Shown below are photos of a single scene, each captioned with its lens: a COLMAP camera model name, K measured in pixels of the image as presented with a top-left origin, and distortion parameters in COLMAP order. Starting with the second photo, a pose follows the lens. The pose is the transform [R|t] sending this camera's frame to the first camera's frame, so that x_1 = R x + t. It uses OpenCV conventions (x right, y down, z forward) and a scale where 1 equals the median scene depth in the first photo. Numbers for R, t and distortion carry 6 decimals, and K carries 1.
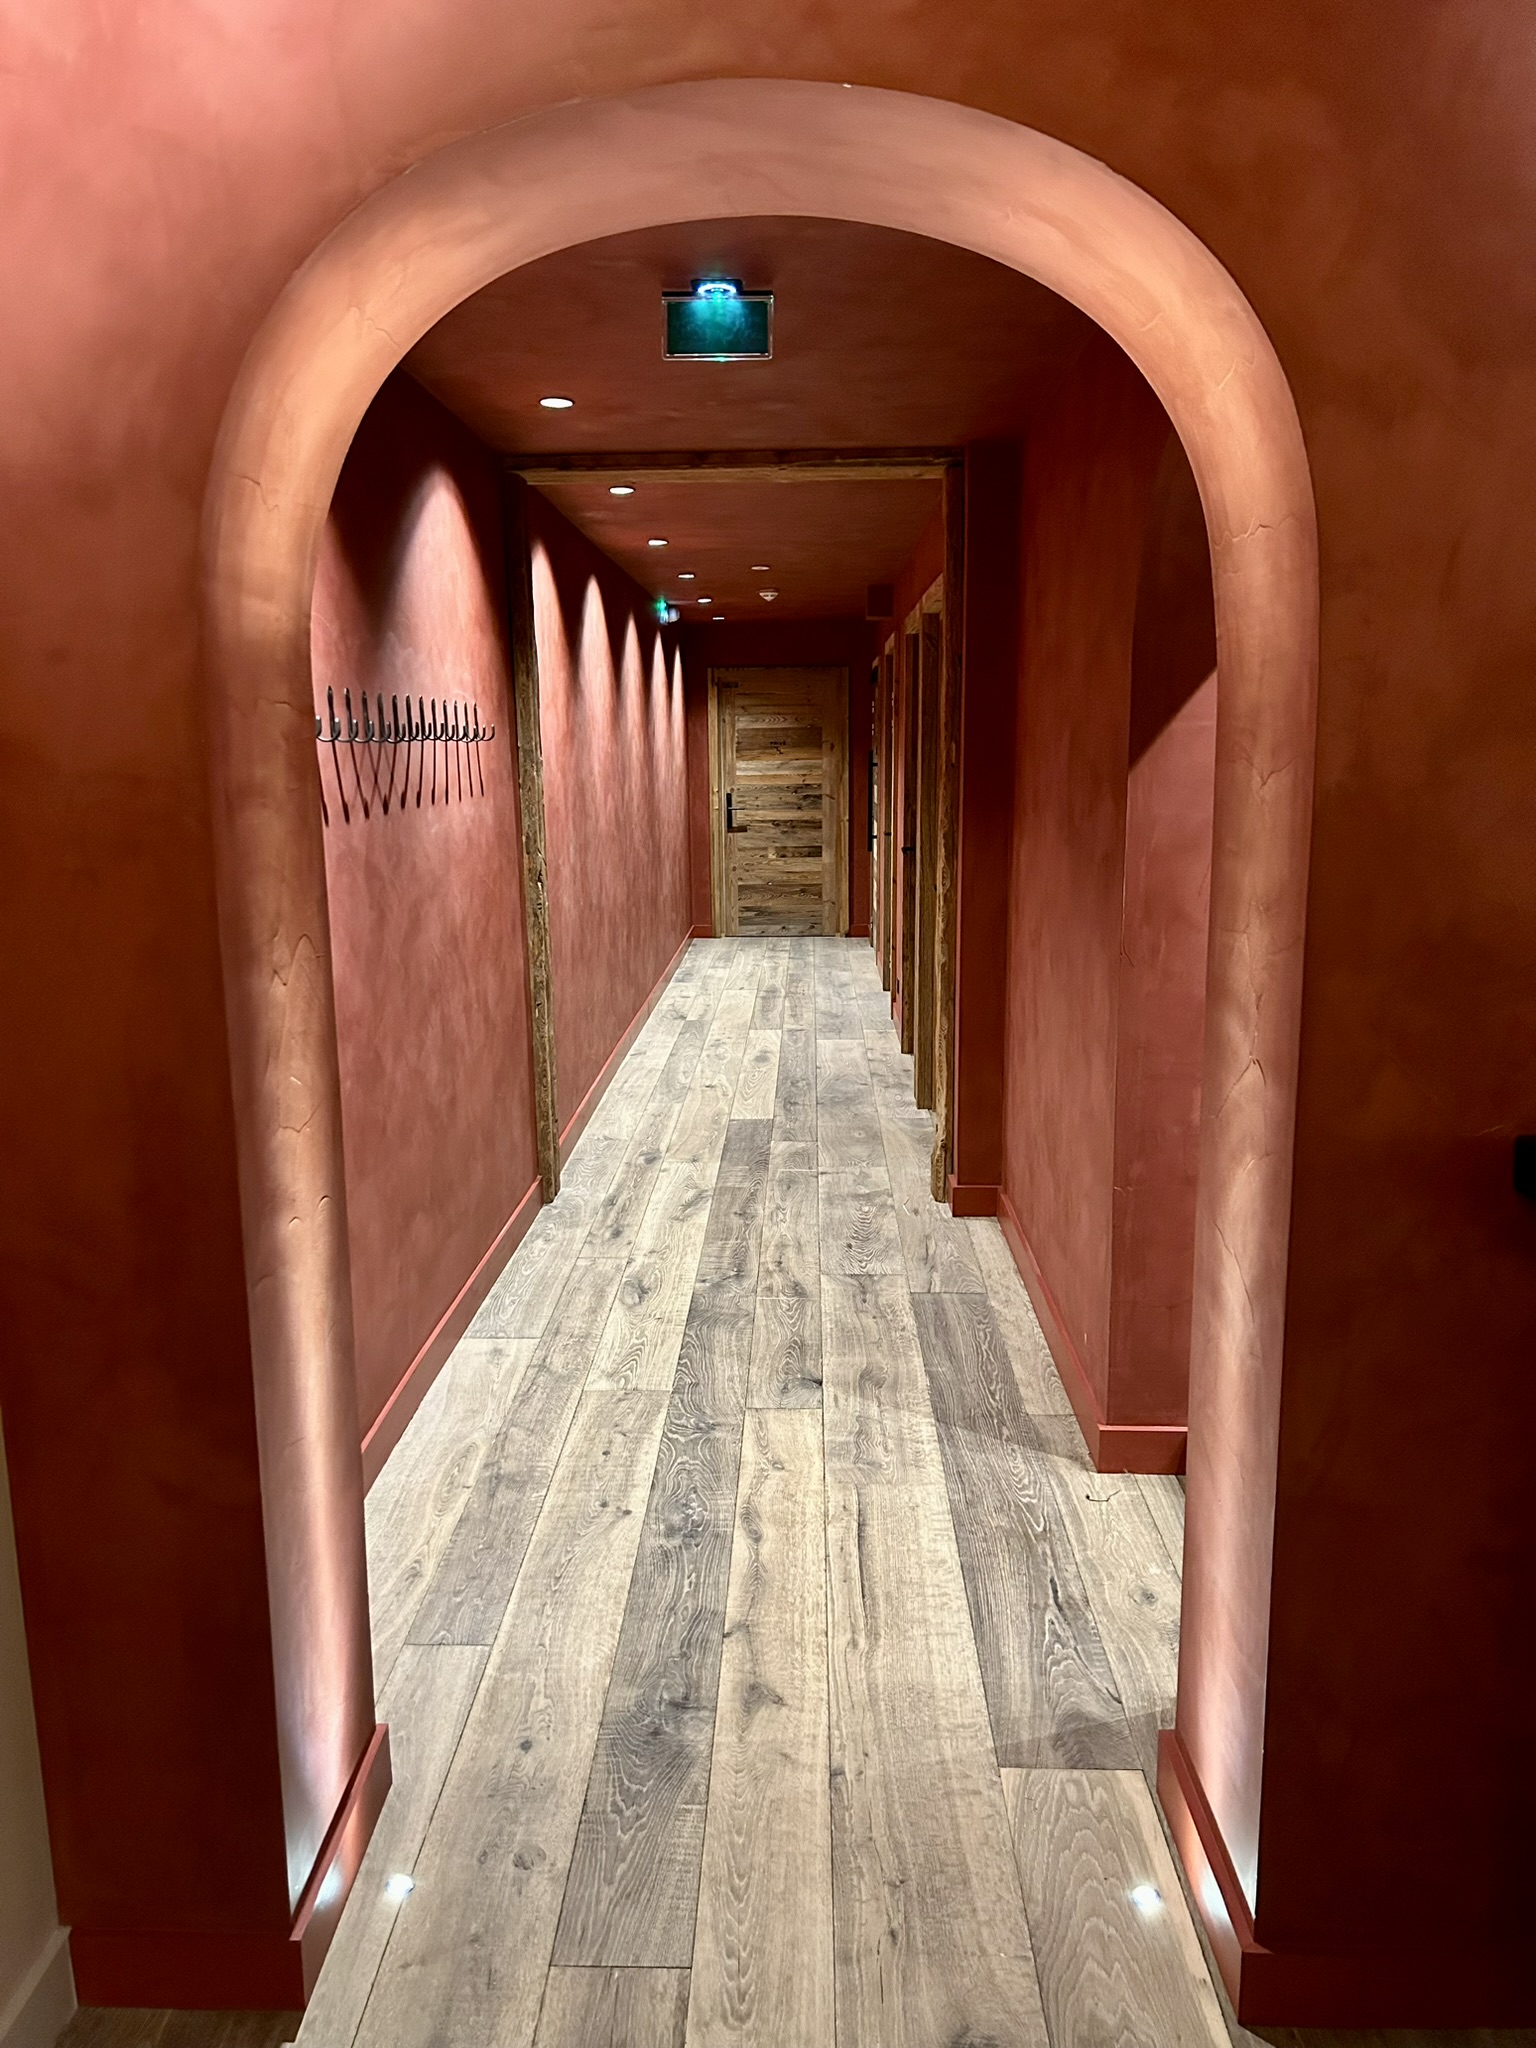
lens RADIAL K [[1526.7, 0, 768.0], [0, 1526.7, 1024.0], [0, 0, 1]] dist [0.028934, -0.028302]
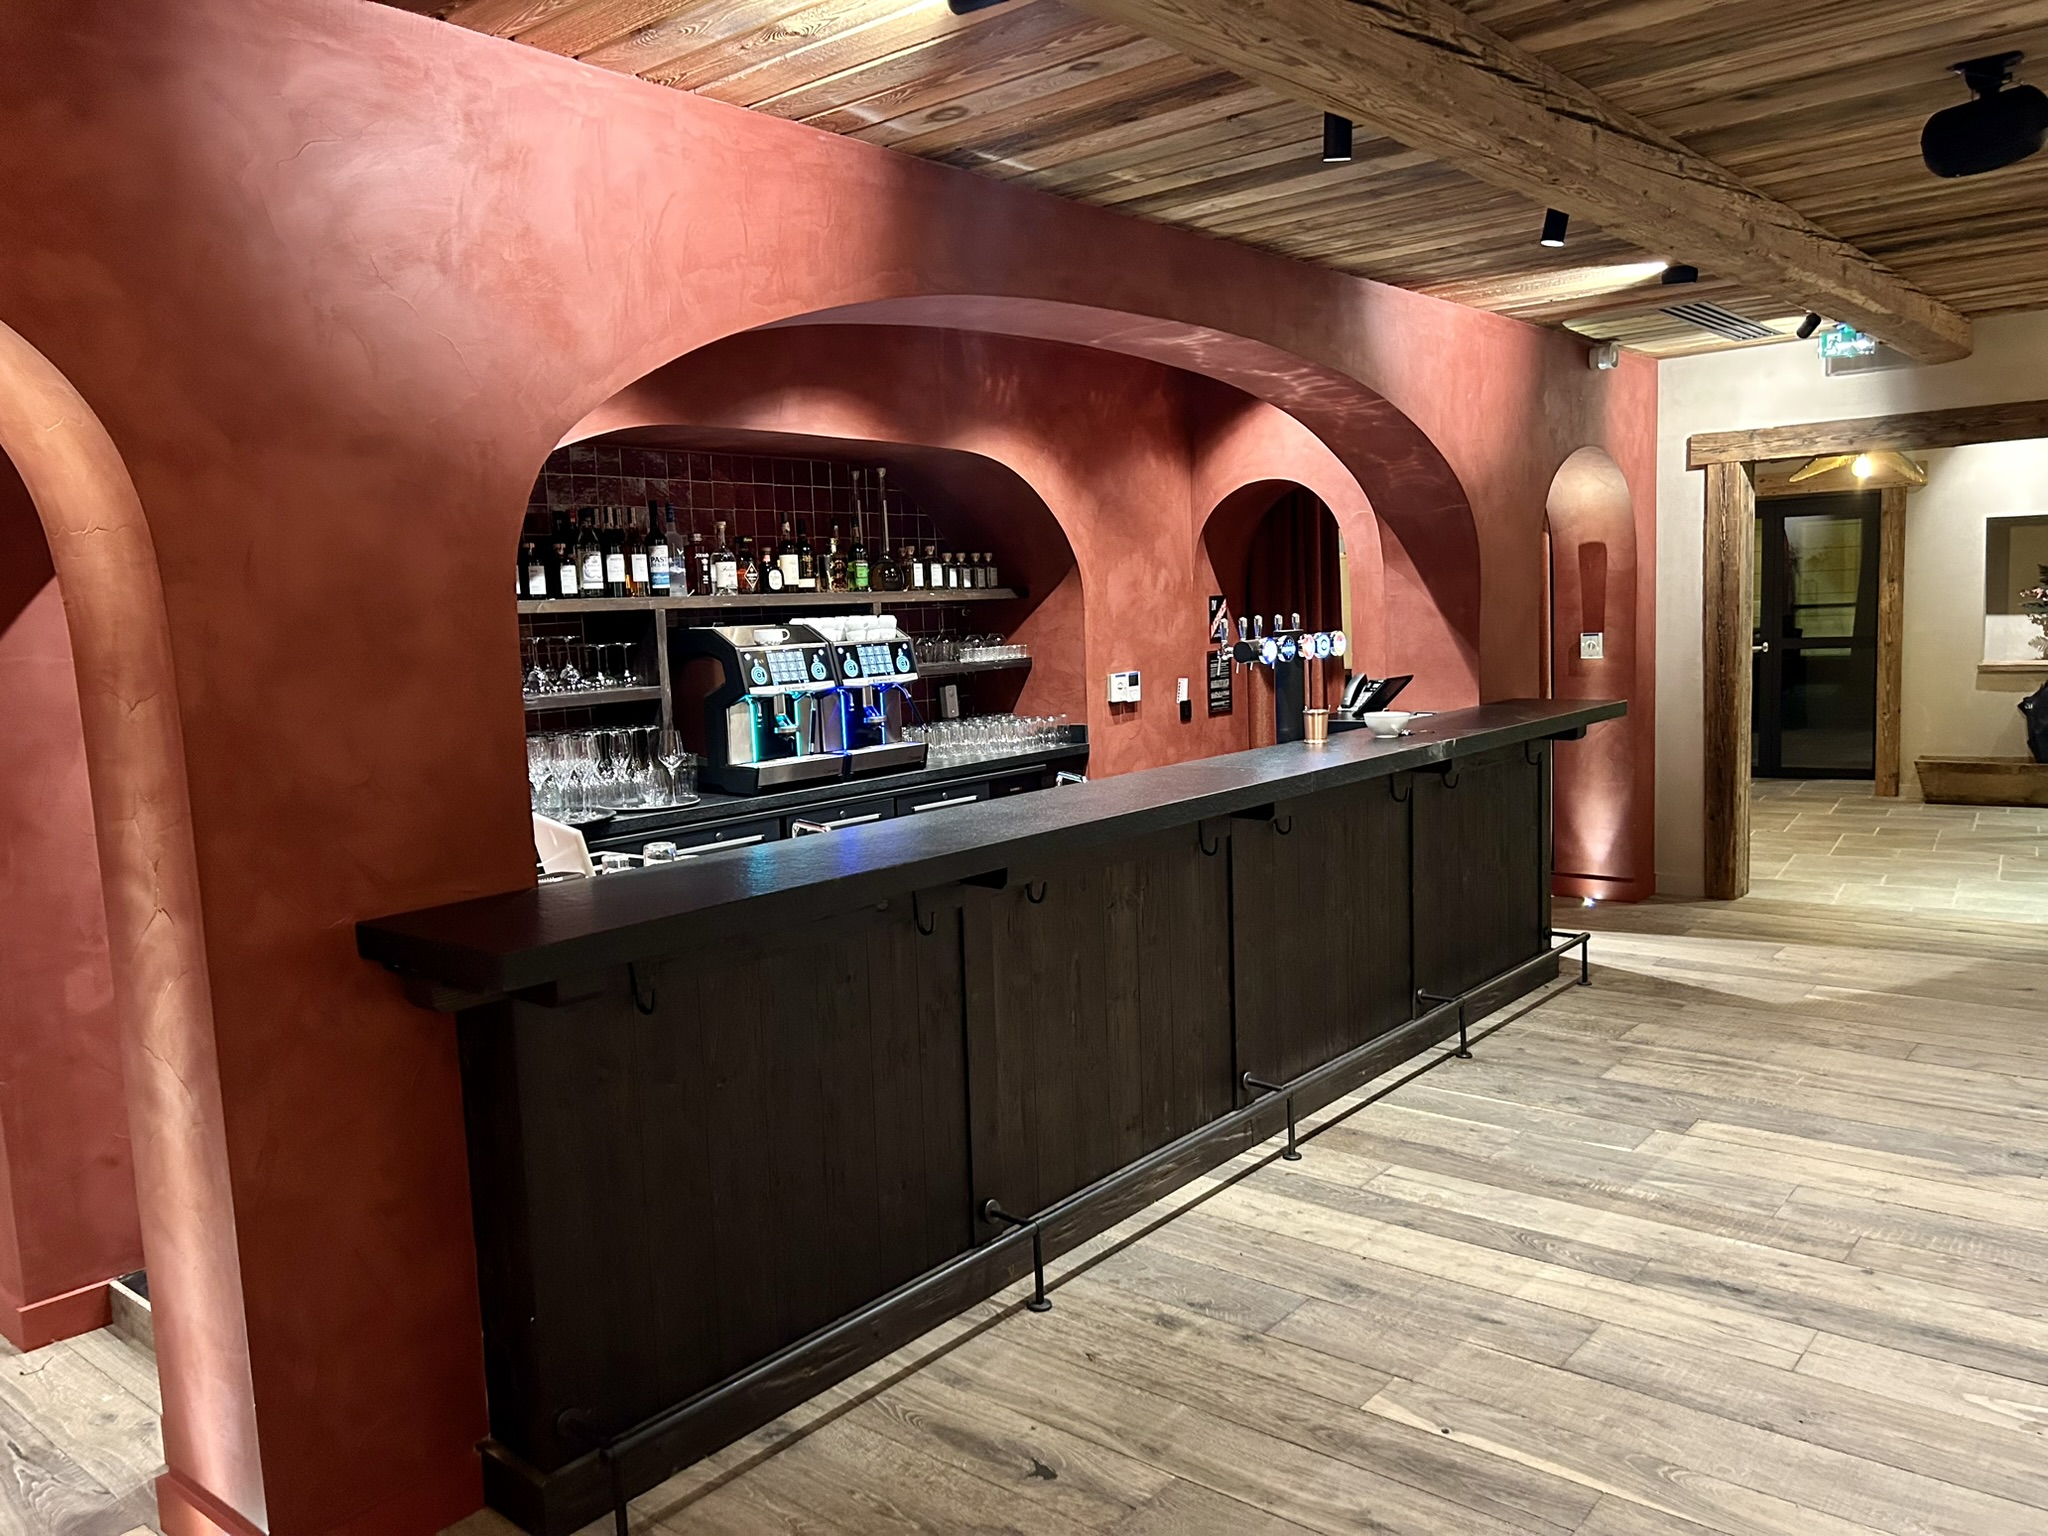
lens RADIAL K [[1526.7, 0, 1024.0], [0, 1526.7, 768.0], [0, 0, 1]] dist [0.028934, -0.028302]
pose [[0.613116, -0.109040, 0.782432, -0.254338], [0.184902, 0.982725, -0.007937, 0.050583], [-0.768049, 0.149540, 0.622686, -0.438785]]
